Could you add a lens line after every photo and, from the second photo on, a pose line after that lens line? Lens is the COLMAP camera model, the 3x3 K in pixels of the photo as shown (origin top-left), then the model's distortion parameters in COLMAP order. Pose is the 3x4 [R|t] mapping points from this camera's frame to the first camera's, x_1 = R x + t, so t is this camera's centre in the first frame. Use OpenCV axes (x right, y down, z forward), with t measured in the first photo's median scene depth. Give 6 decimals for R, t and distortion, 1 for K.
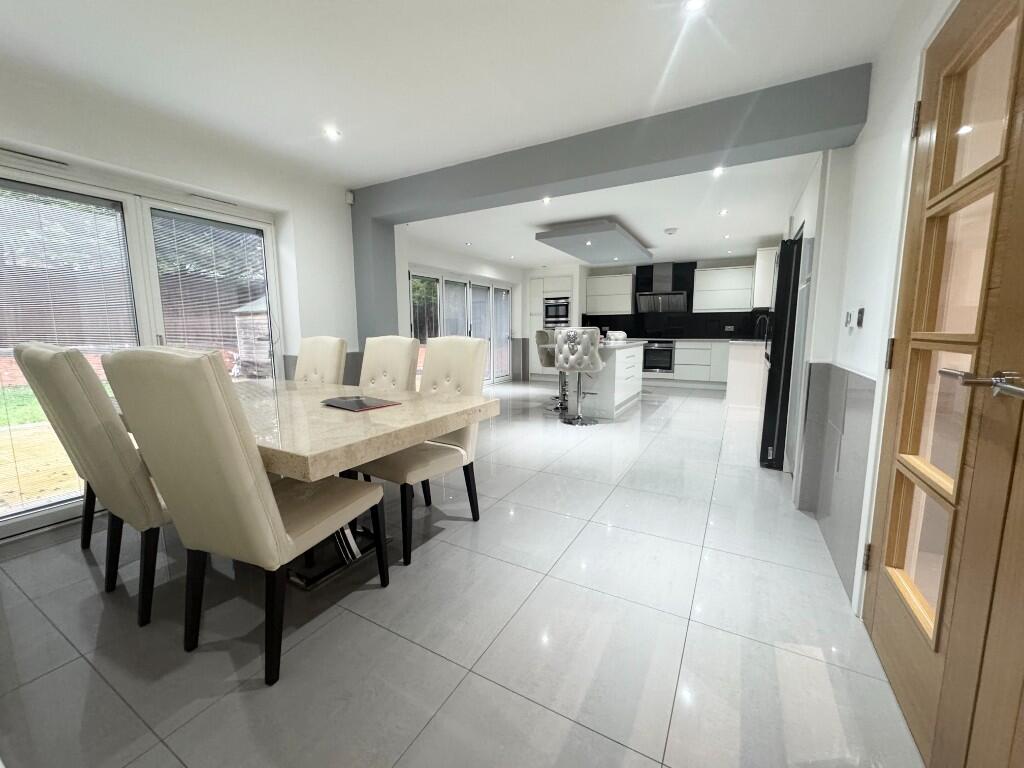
lens RADIAL K [[408.9, 0, 511.1], [0, 408.9, 383.1], [0, 0, 1]] dist [0.000011, 0.000010]
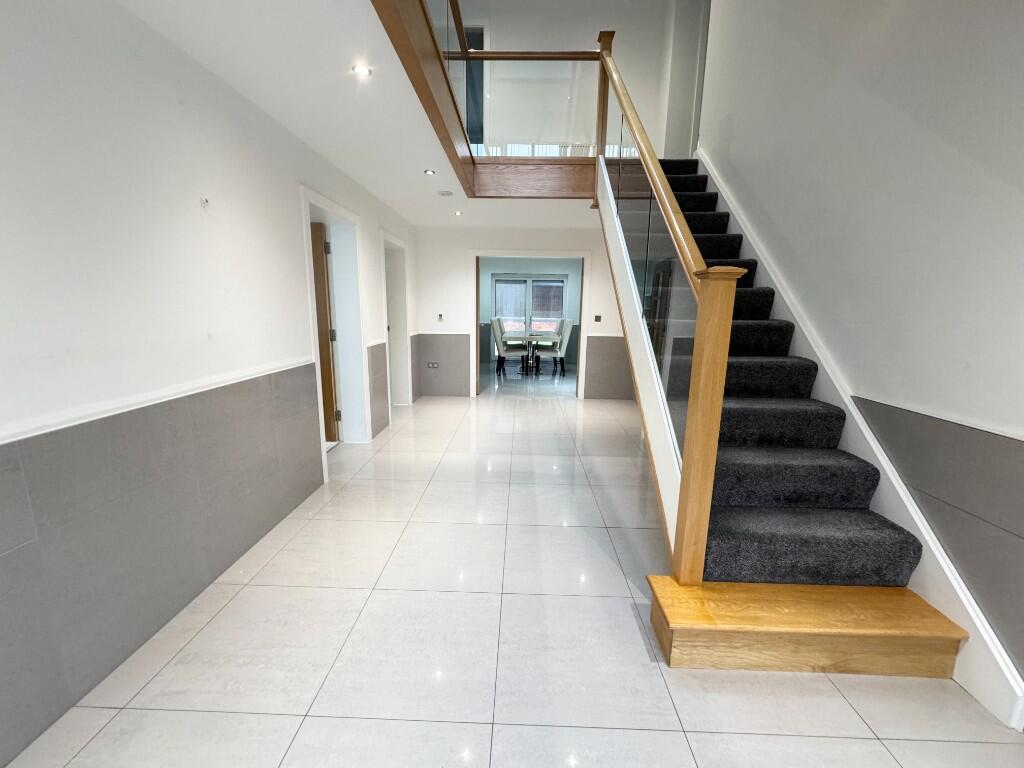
lens RADIAL K [[408.9, 0, 511.9], [0, 408.9, 384.7], [0, 0, 1]] dist [0.000011, 0.000010]
pose [[0.467625, 0.173431, -0.866746, 2.394718], [-0.129051, 0.983451, 0.127158, 0.040253], [0.874456, 0.052392, 0.482268, -0.875573]]
